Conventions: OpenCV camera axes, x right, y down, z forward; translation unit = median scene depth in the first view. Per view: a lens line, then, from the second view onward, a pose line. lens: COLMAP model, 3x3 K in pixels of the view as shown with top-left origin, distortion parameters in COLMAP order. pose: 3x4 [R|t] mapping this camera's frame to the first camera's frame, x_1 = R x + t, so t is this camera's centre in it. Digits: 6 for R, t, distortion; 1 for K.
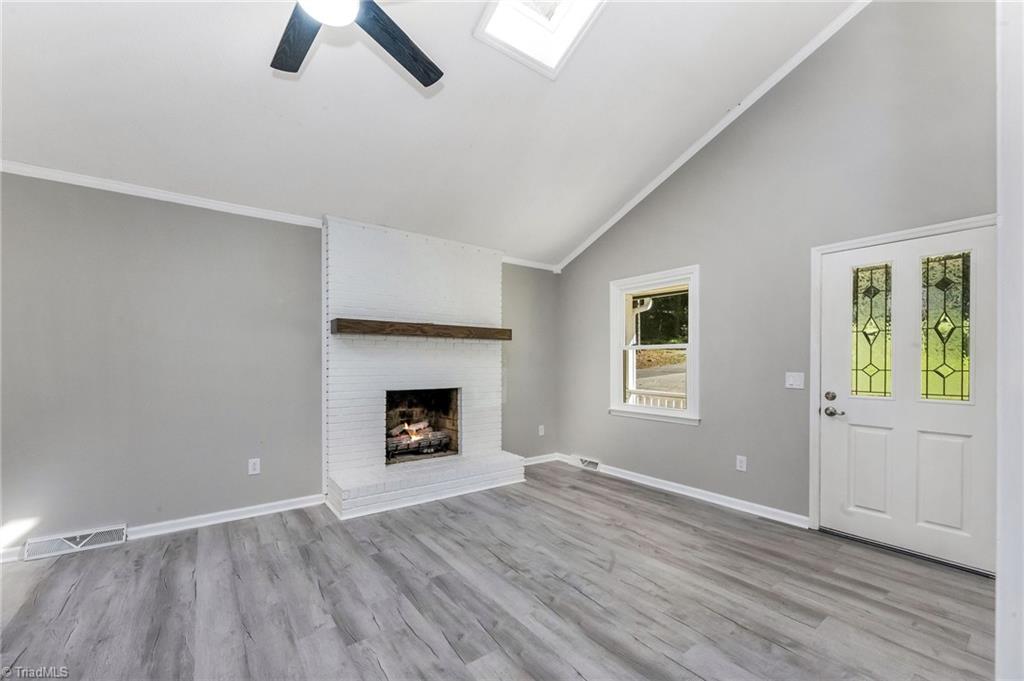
lens RADIAL K [[413.9, 0, 517.1], [0, 413.9, 360.4], [0, 0, 1]] dist [-0.003837, -0.000264]
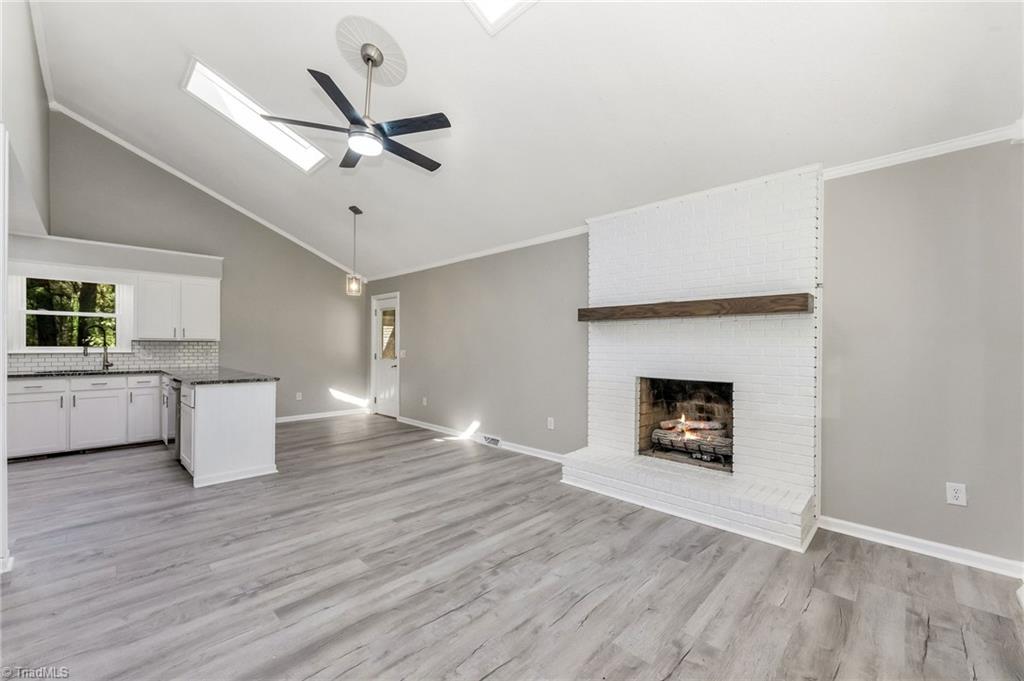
lens RADIAL K [[413.9, 0, 512.7], [0, 413.9, 345.3], [0, 0, 1]] dist [-0.003837, -0.000264]
pose [[0.146382, -0.002696, -0.989225, 0.675354], [0.000844, 0.999996, -0.002600, 0.001943], [0.989228, -0.000454, 0.146383, 0.649678]]
